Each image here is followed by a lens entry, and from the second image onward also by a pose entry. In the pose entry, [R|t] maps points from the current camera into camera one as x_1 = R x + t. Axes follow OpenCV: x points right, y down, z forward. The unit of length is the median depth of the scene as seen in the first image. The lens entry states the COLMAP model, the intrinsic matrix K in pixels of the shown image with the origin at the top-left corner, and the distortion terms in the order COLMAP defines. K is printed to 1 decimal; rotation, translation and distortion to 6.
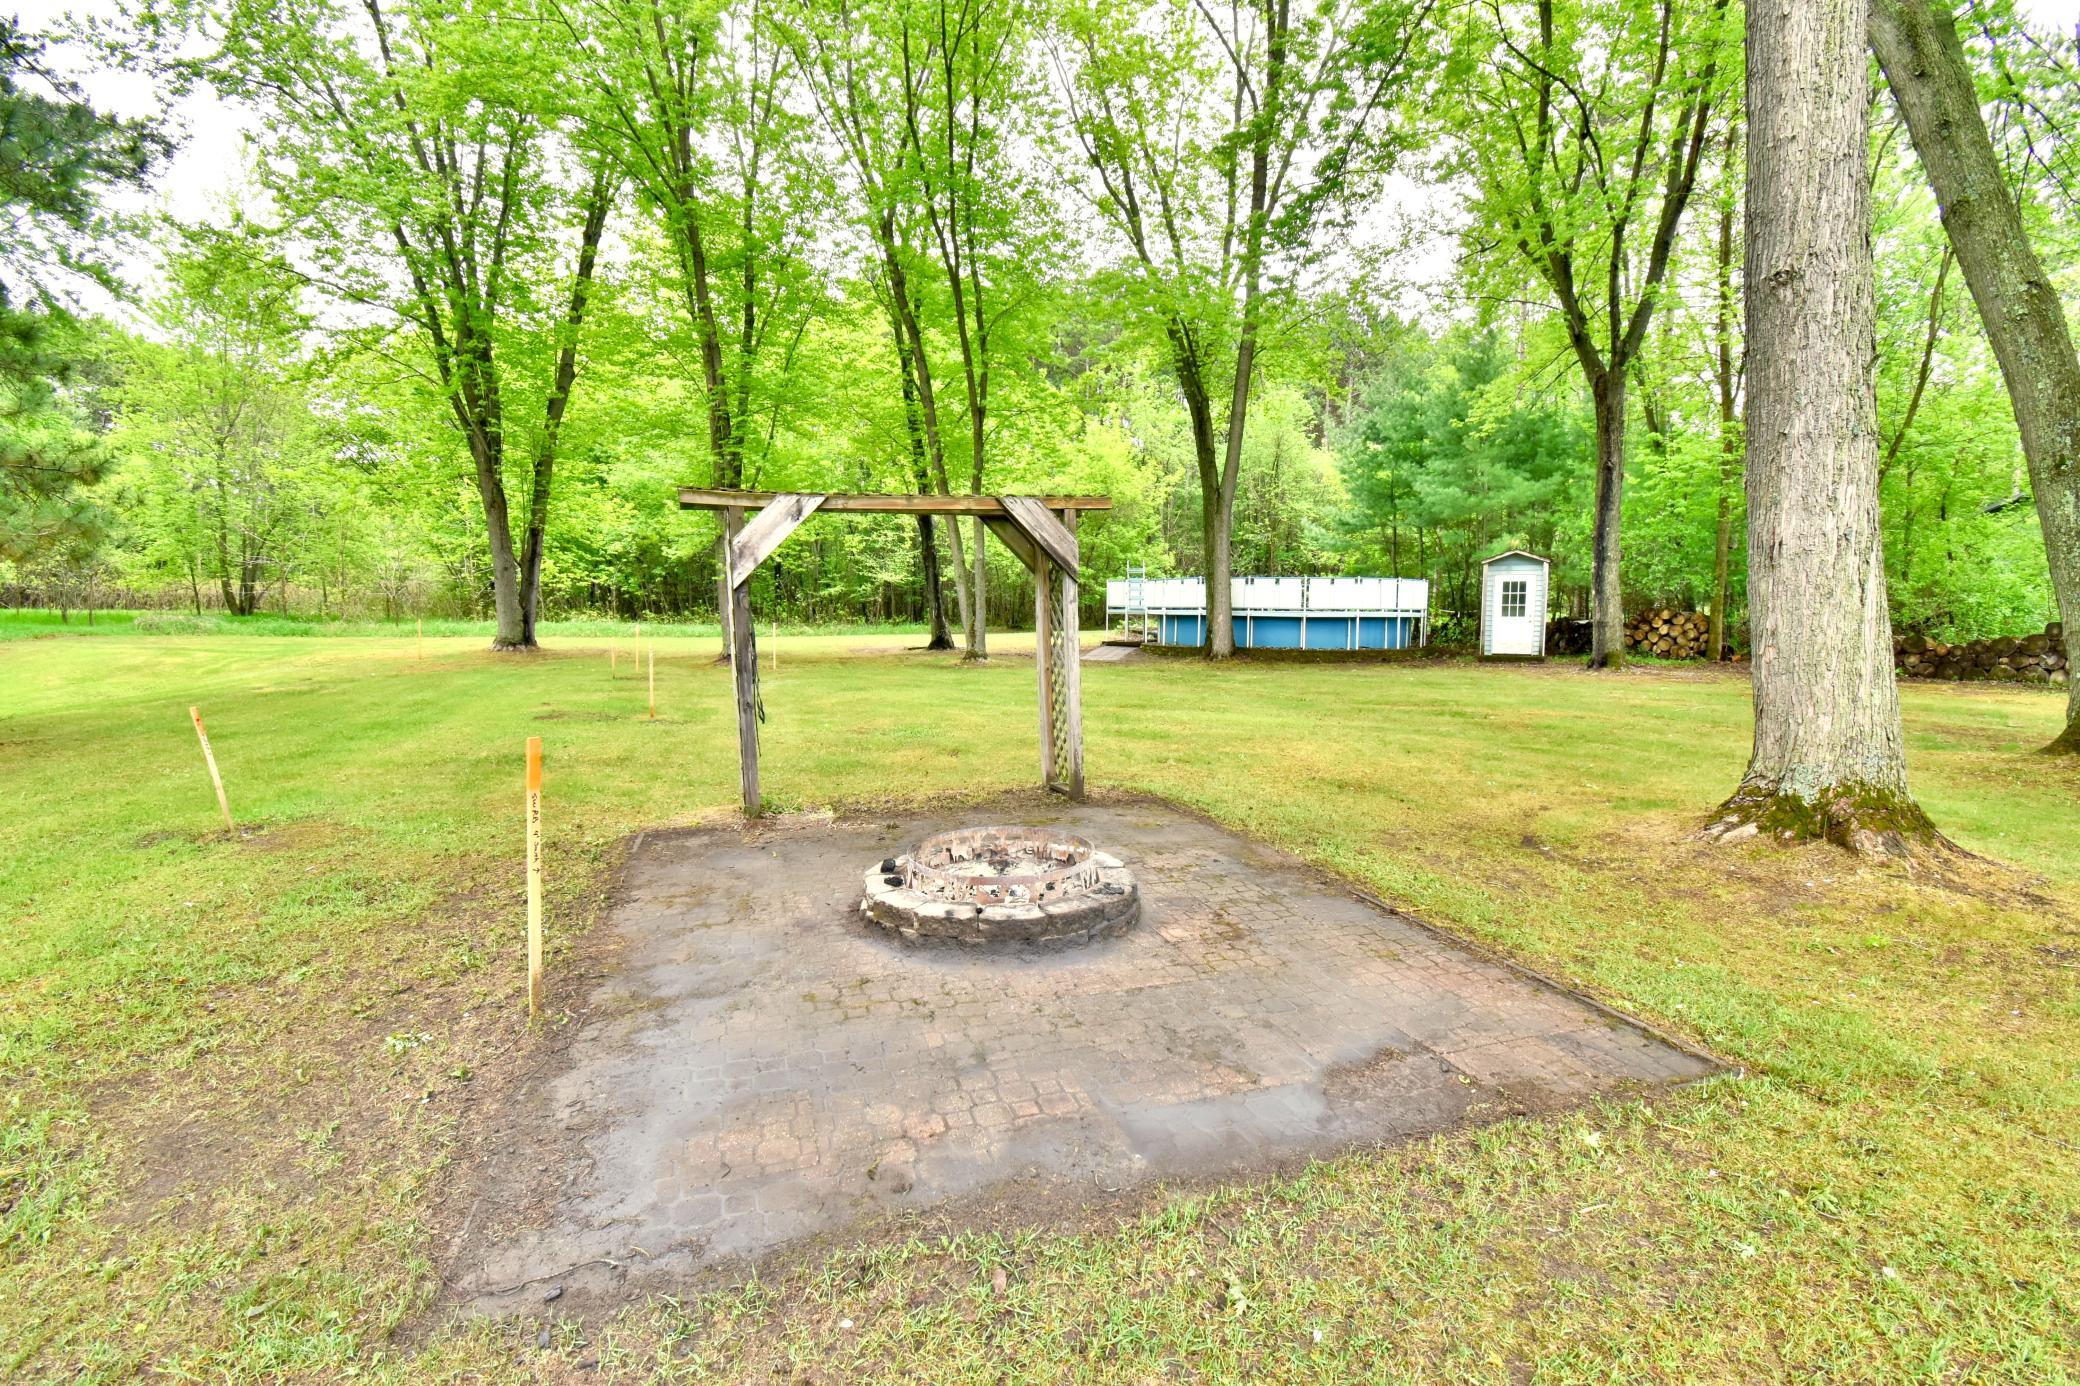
lens RADIAL K [[920.7, 0, 1049.2], [0, 920.7, 689.0], [0, 0, 1]] dist [0.021924, -0.027444]
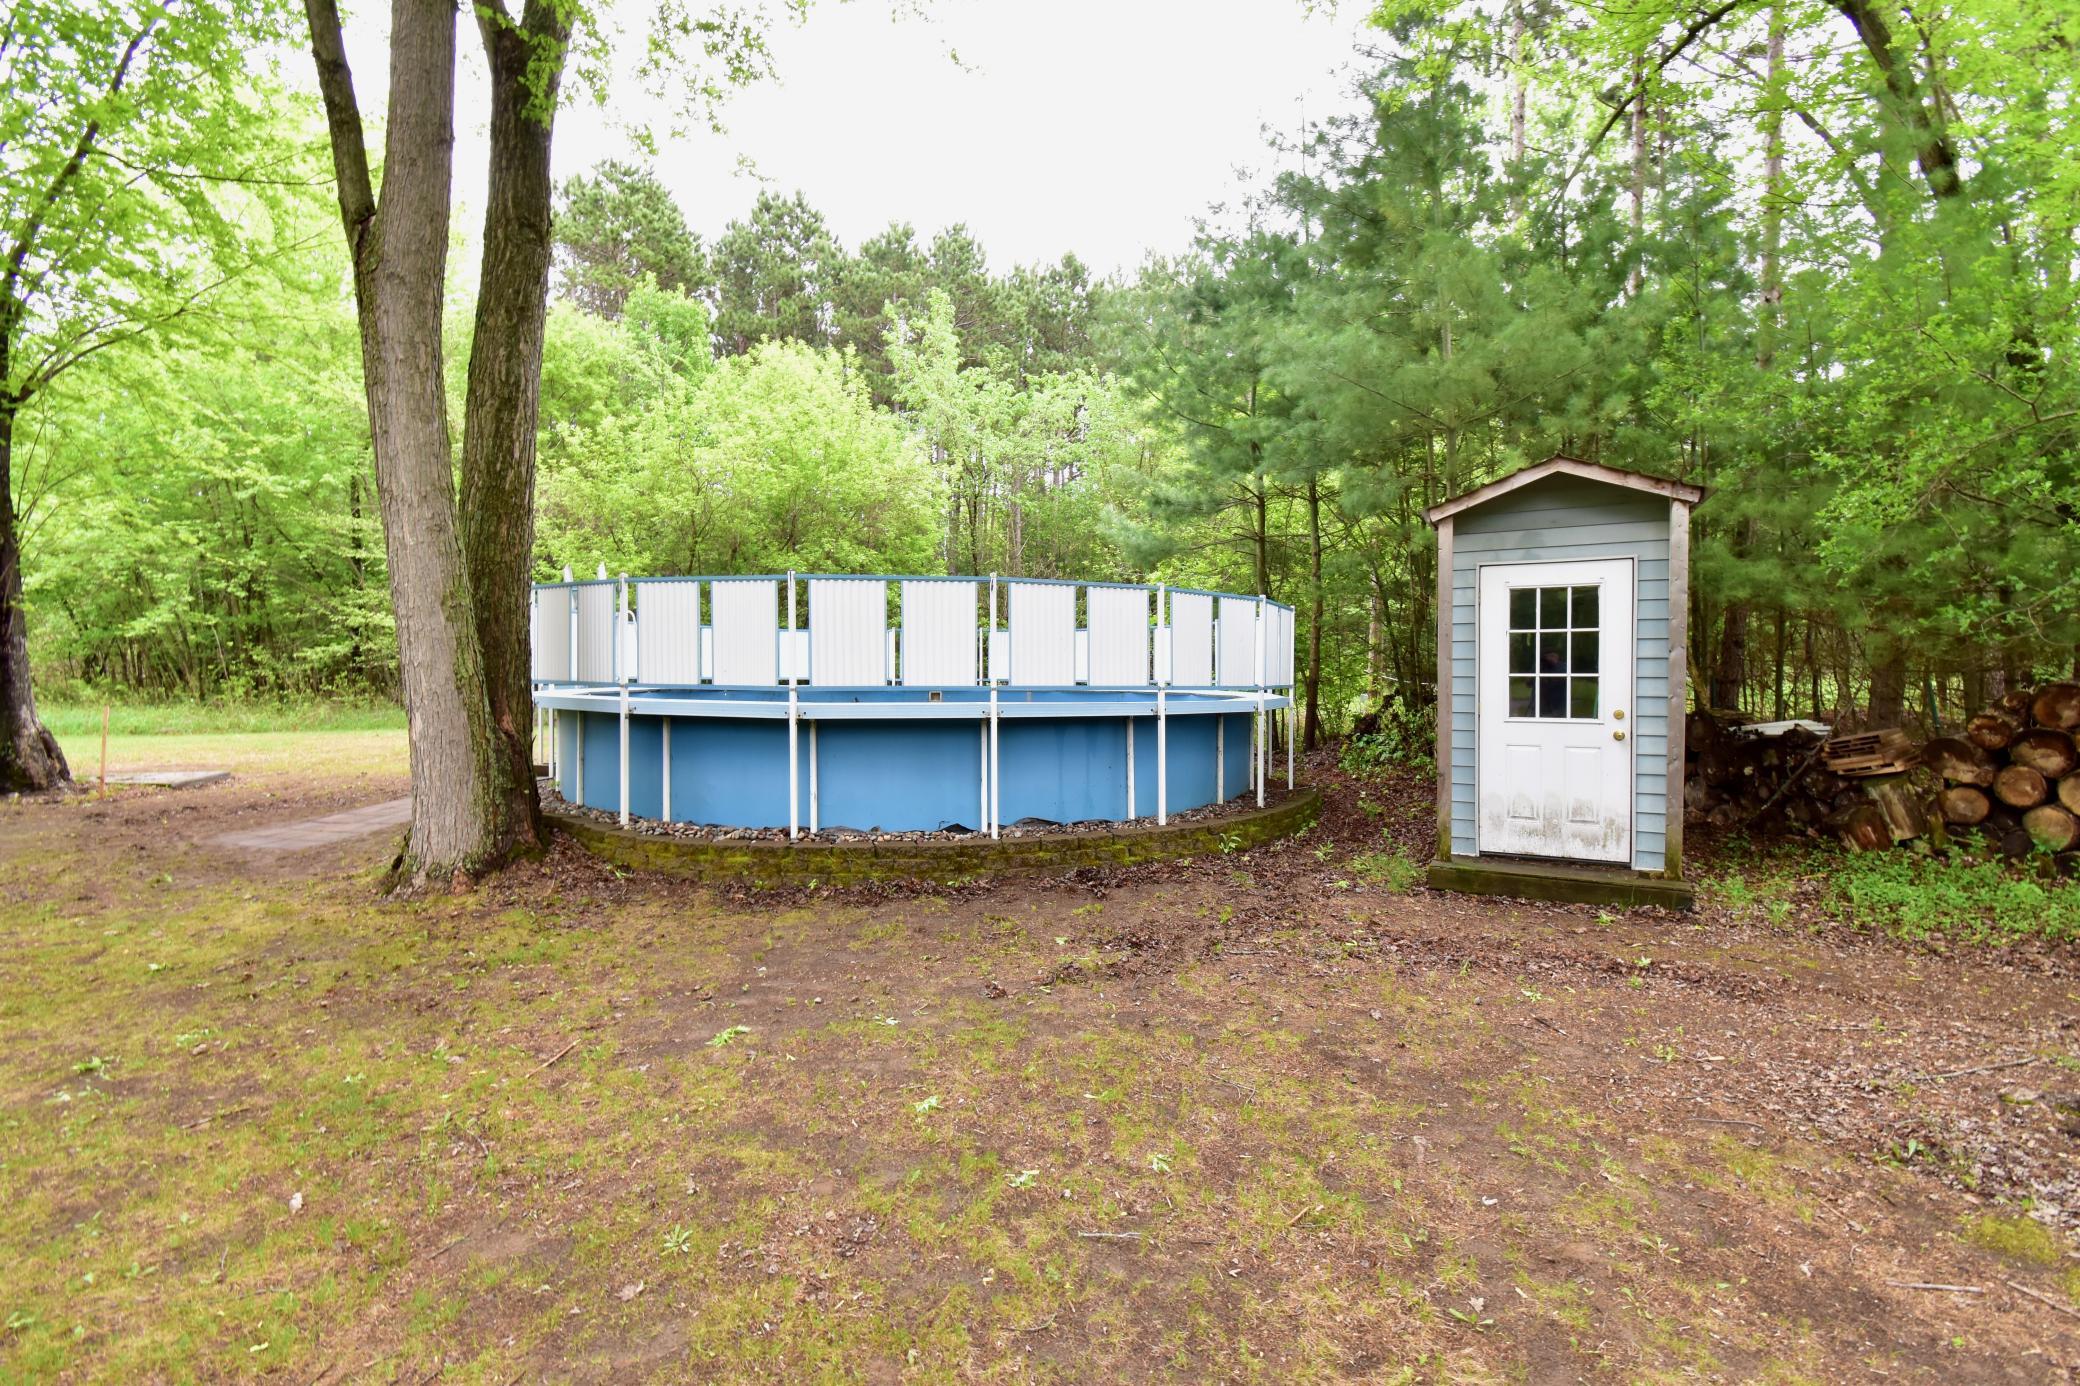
lens RADIAL K [[920.7, 0, 1049.2], [0, 920.7, 689.0], [0, 0, 1]] dist [0.021924, -0.027444]
pose [[0.998331, -0.010804, -0.056740, 0.363978], [0.005138, 0.995067, -0.099070, -0.059772], [0.057531, 0.098613, 0.993461, 0.711104]]
